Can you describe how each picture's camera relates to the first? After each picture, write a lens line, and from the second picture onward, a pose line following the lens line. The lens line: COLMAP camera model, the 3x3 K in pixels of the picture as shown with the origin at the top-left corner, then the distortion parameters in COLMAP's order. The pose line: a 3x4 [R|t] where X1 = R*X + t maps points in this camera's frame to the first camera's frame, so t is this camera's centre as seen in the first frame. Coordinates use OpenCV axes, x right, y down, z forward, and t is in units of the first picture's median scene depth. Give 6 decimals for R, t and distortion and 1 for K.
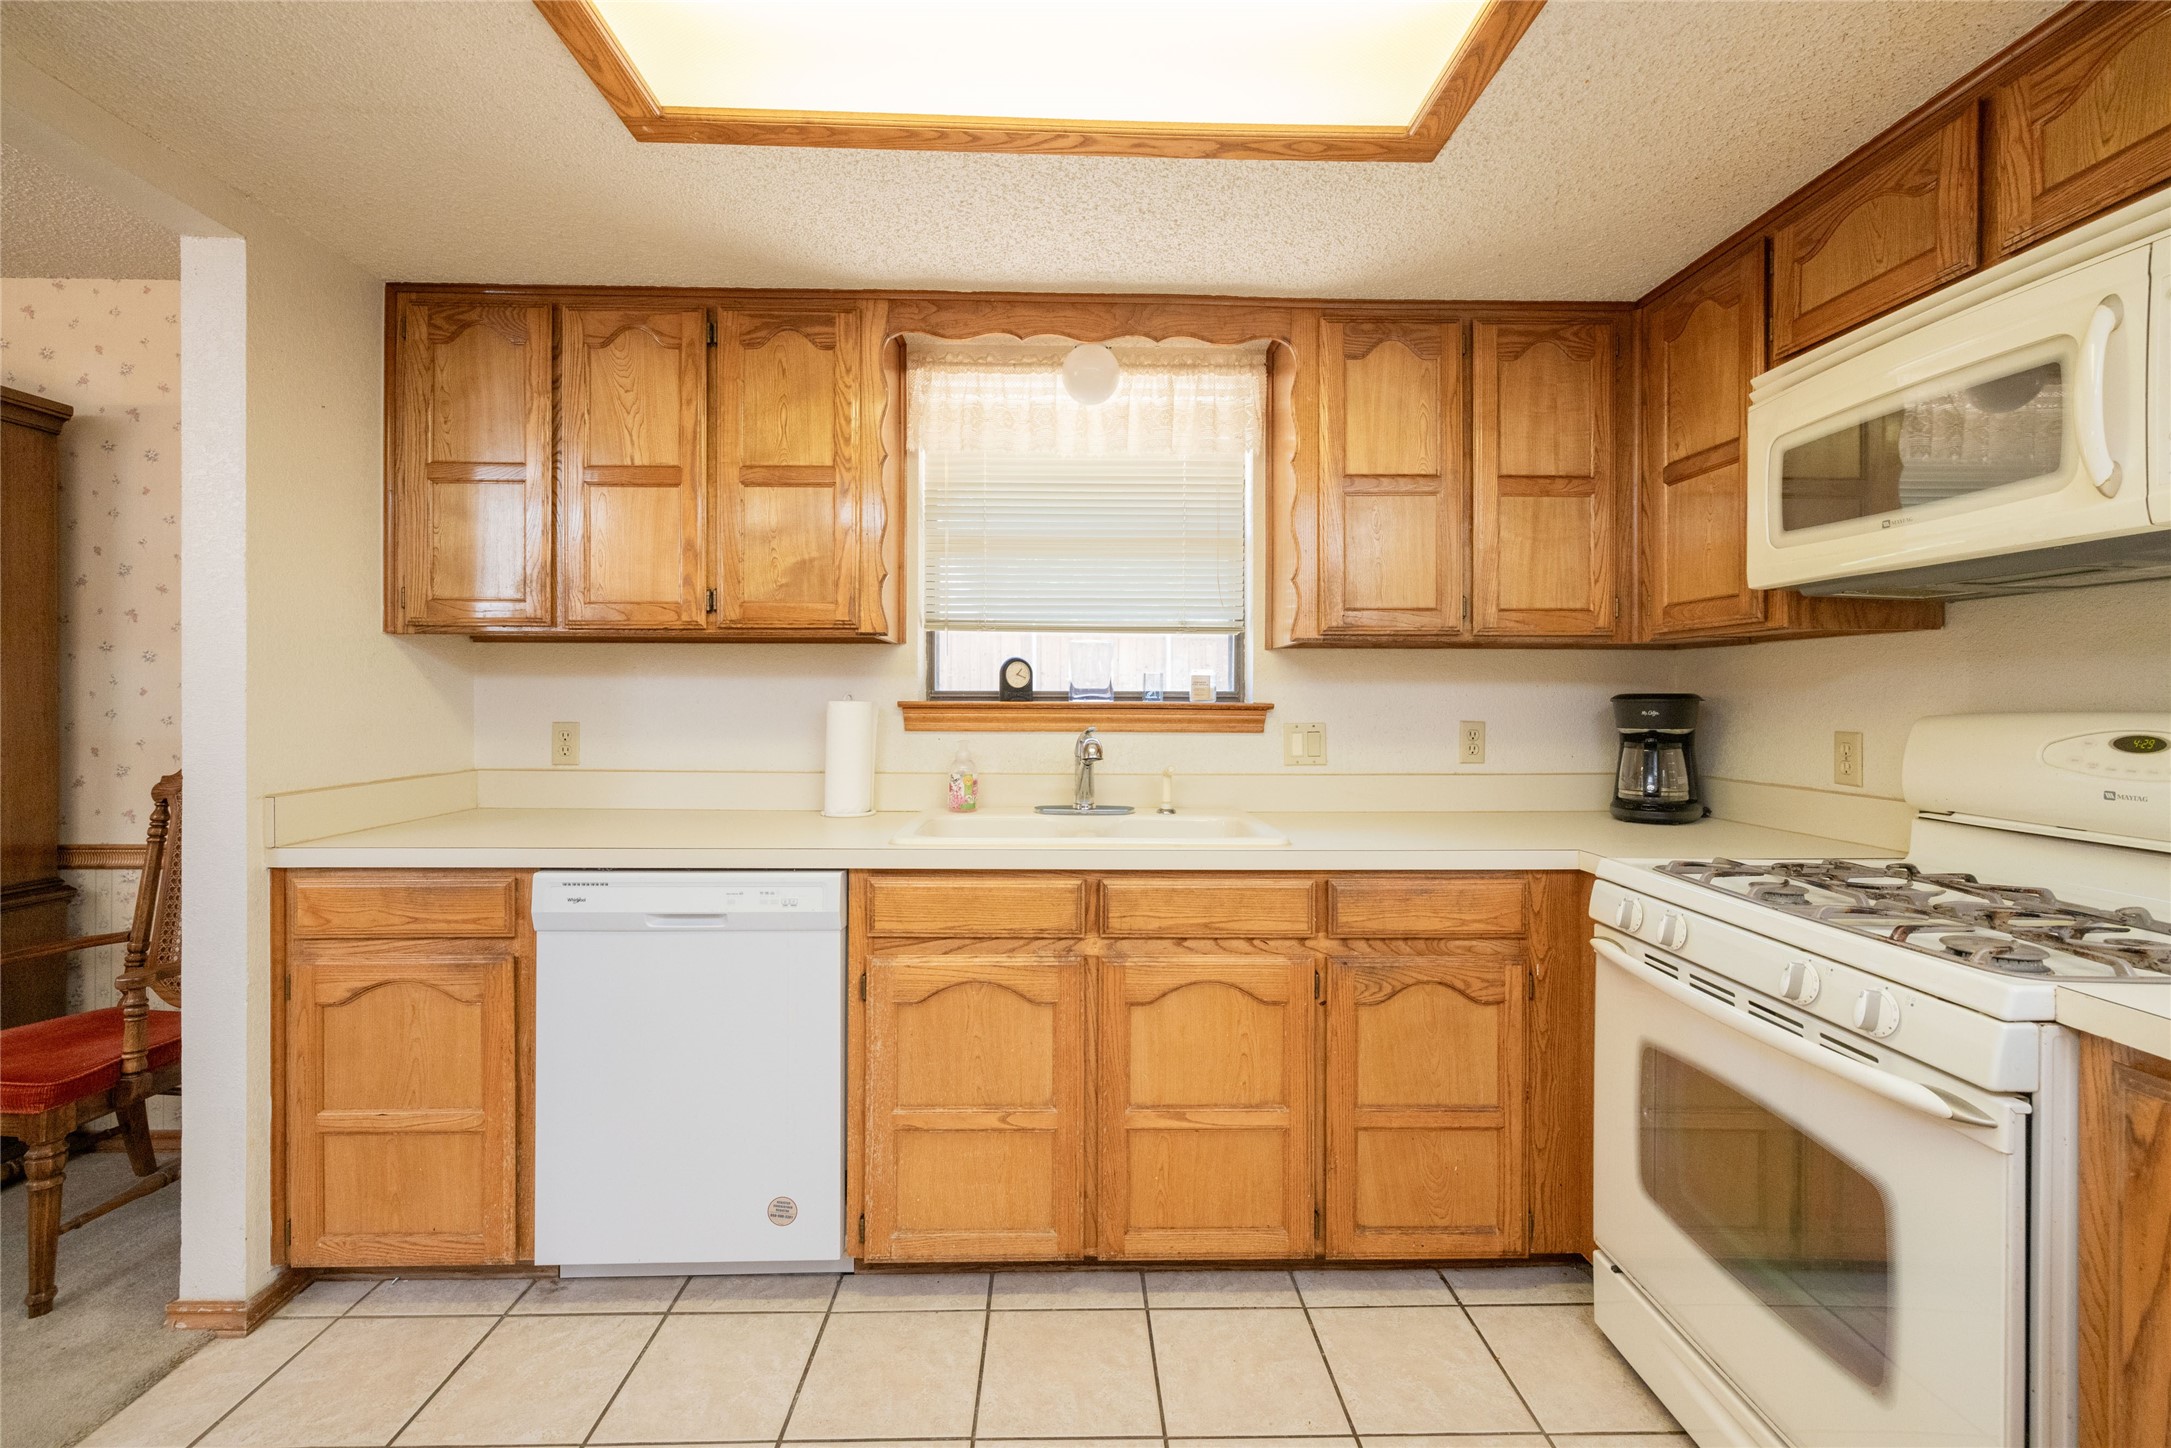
lens RADIAL K [[915.1, 0, 1083.9], [0, 915.1, 699.7], [0, 0, 1]] dist [0.002323, -0.000112]
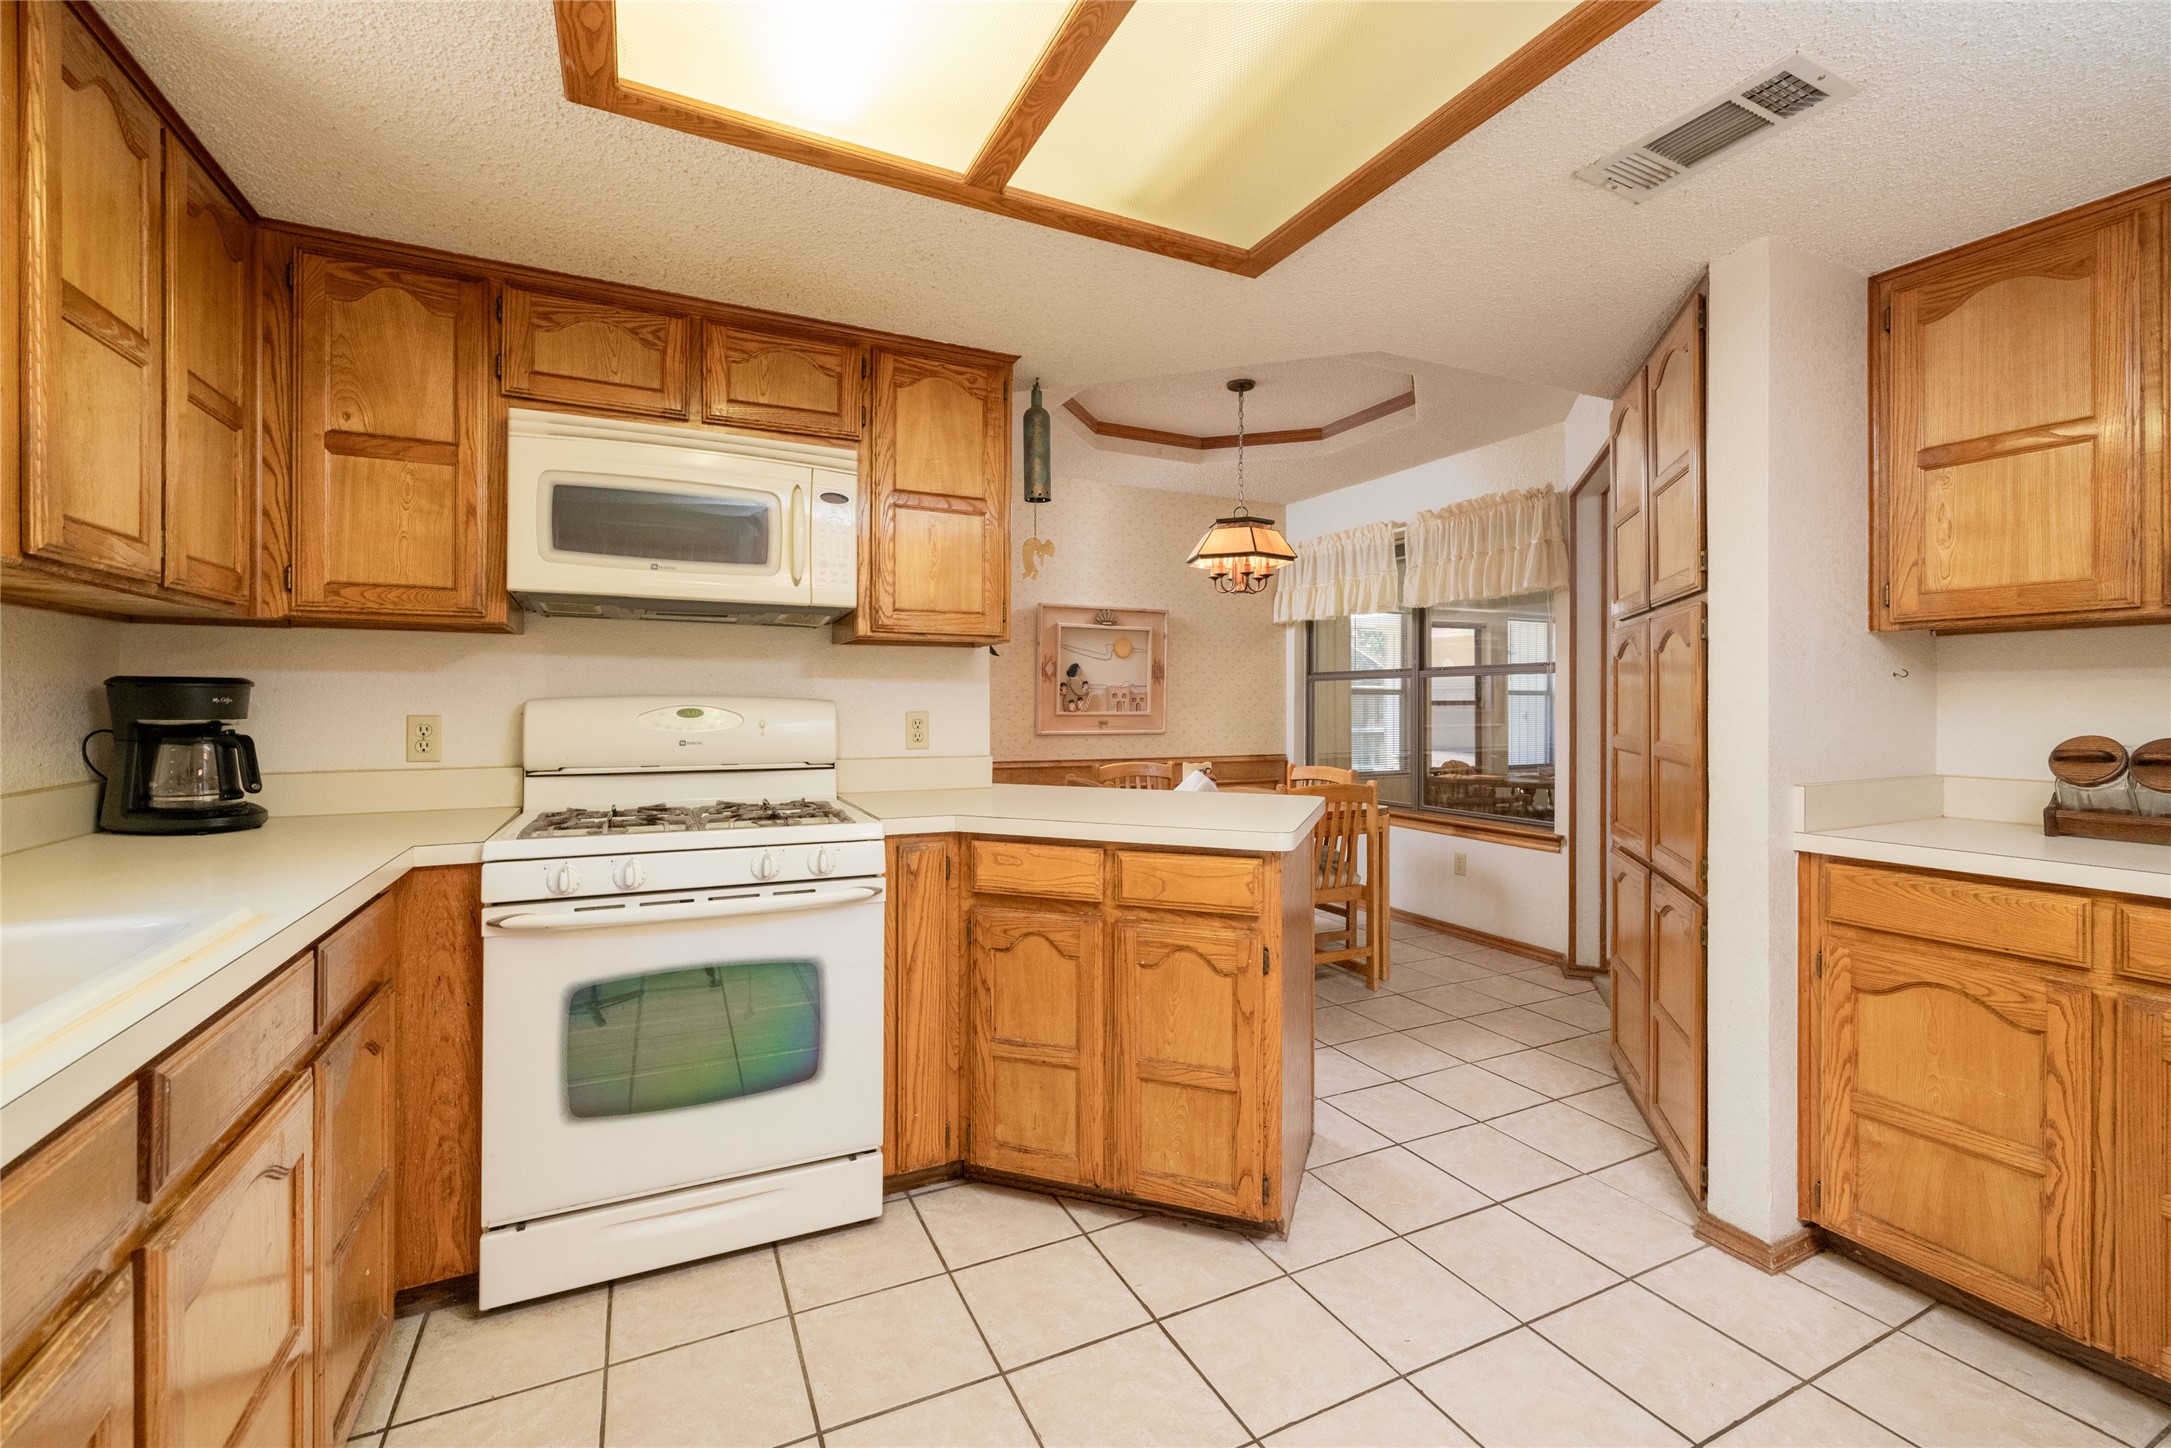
lens RADIAL K [[905.7, 0, 1081.9], [0, 905.7, 701.2], [0, 0, 1]] dist [0.000182, 0.000401]
pose [[-0.419369, -0.000176, 0.907816, -0.489336], [-0.000451, 1.000000, -0.000015, 0.015912], [-0.907816, -0.000416, -0.419369, 0.666700]]
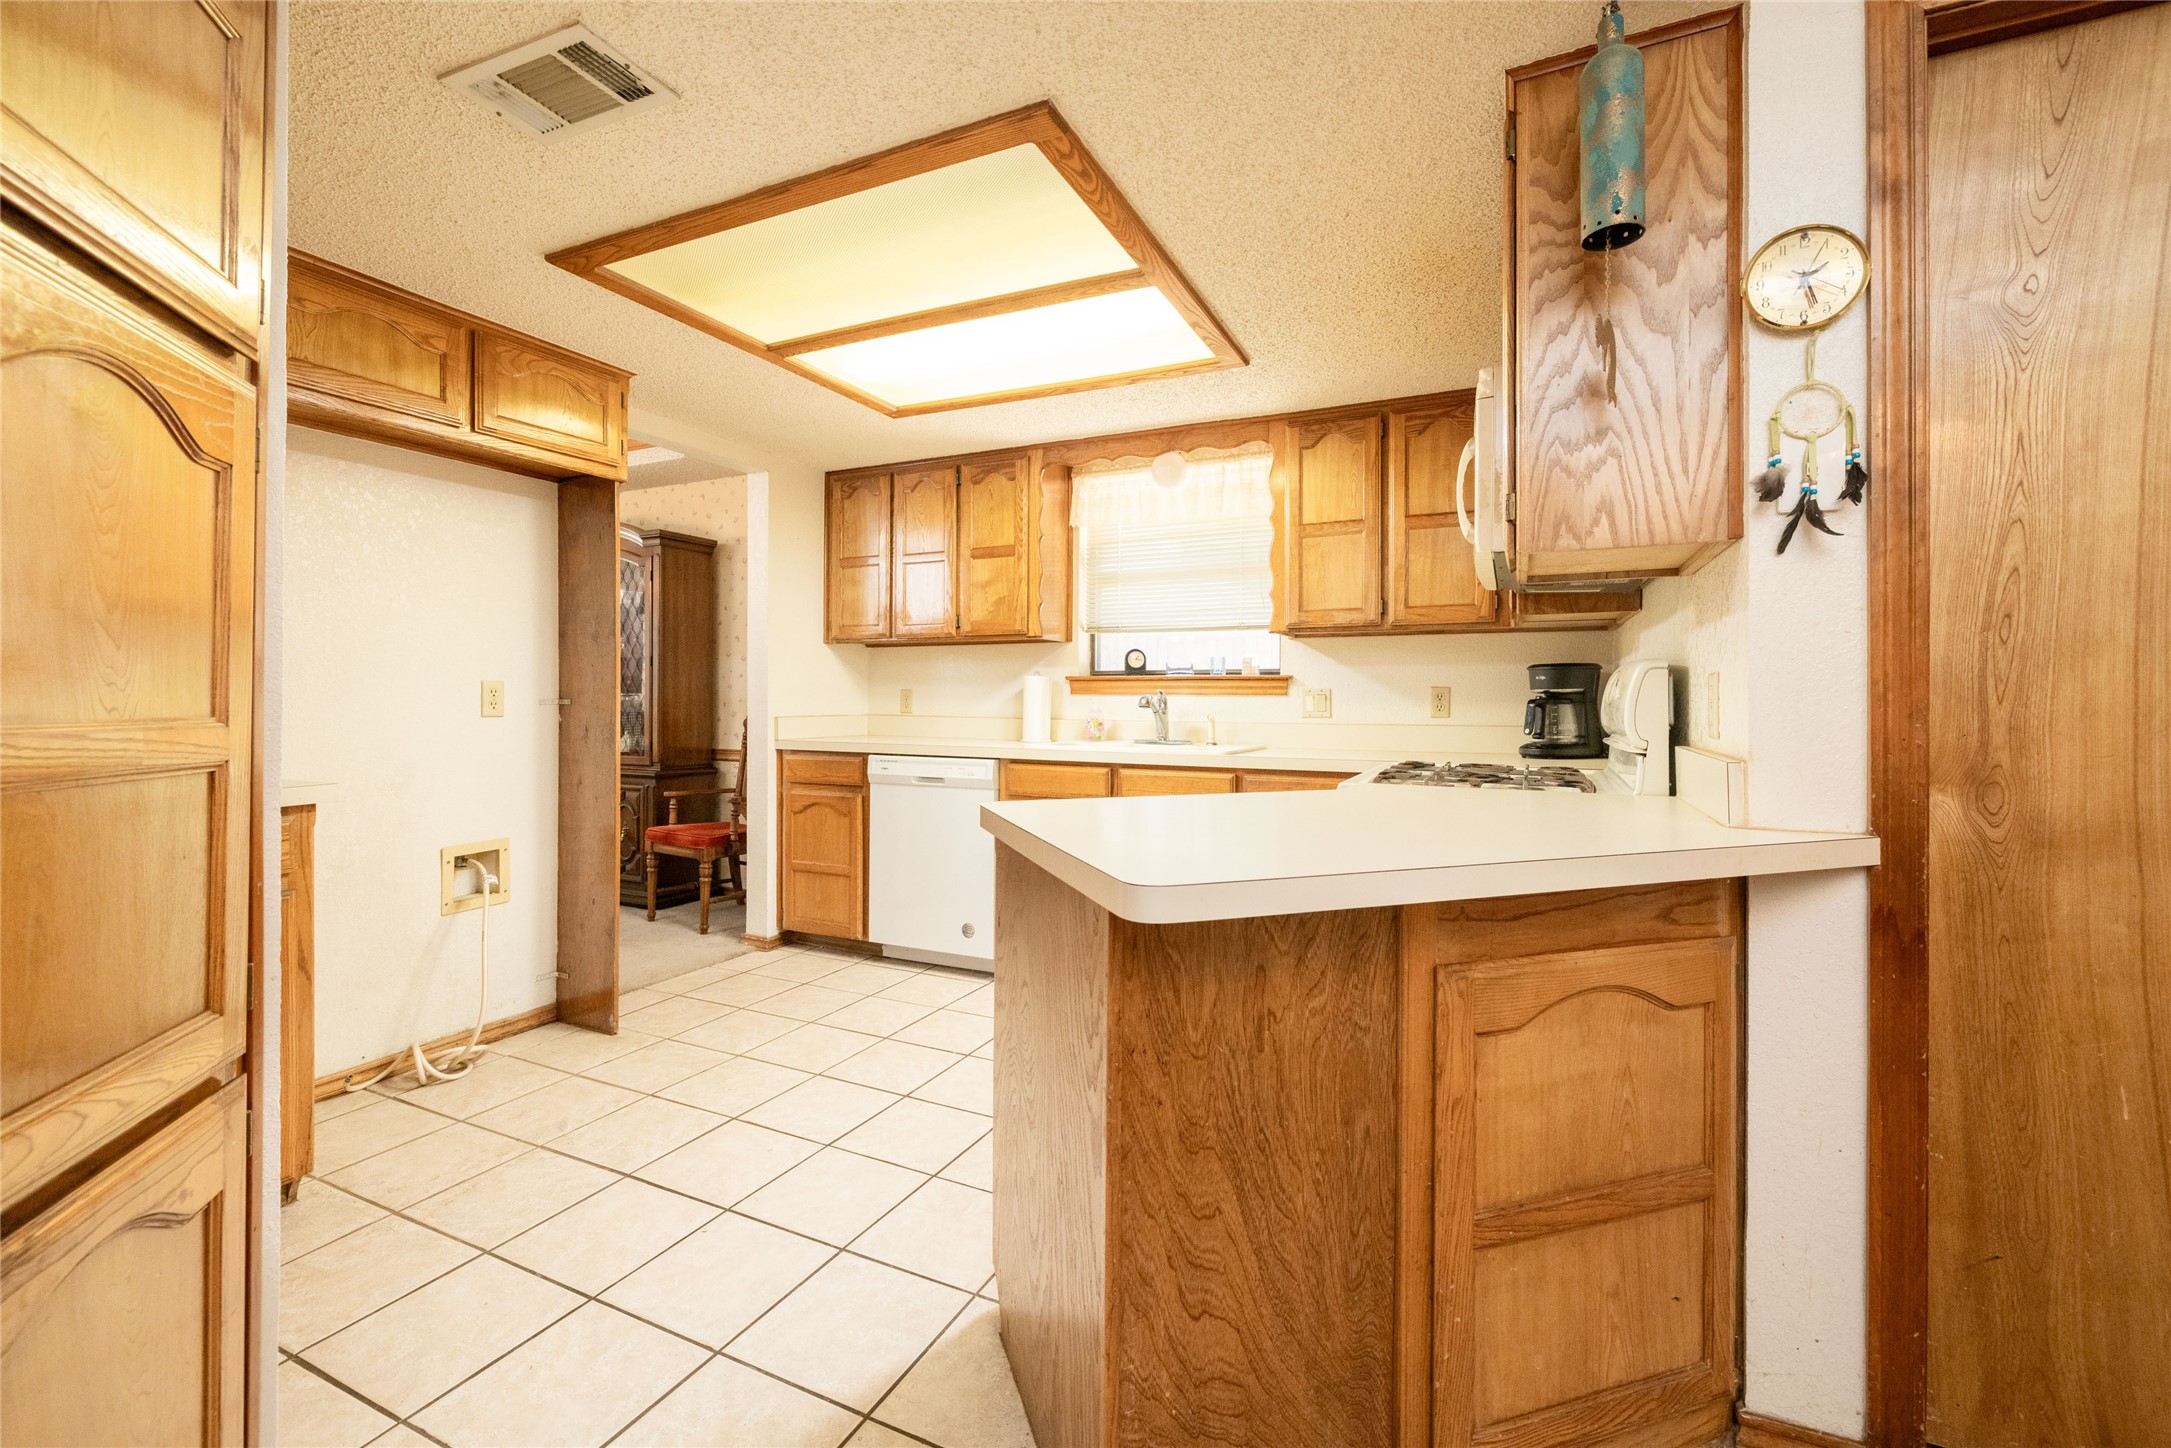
lens RADIAL K [[915.1, 0, 1083.9], [0, 915.1, 699.7], [0, 0, 1]] dist [0.002323, -0.000112]
pose [[0.892295, 0.000702, -0.451451, 0.662951], [-0.002286, 0.999993, -0.002963, 0.056125], [0.451446, 0.003676, 0.892291, -0.548190]]
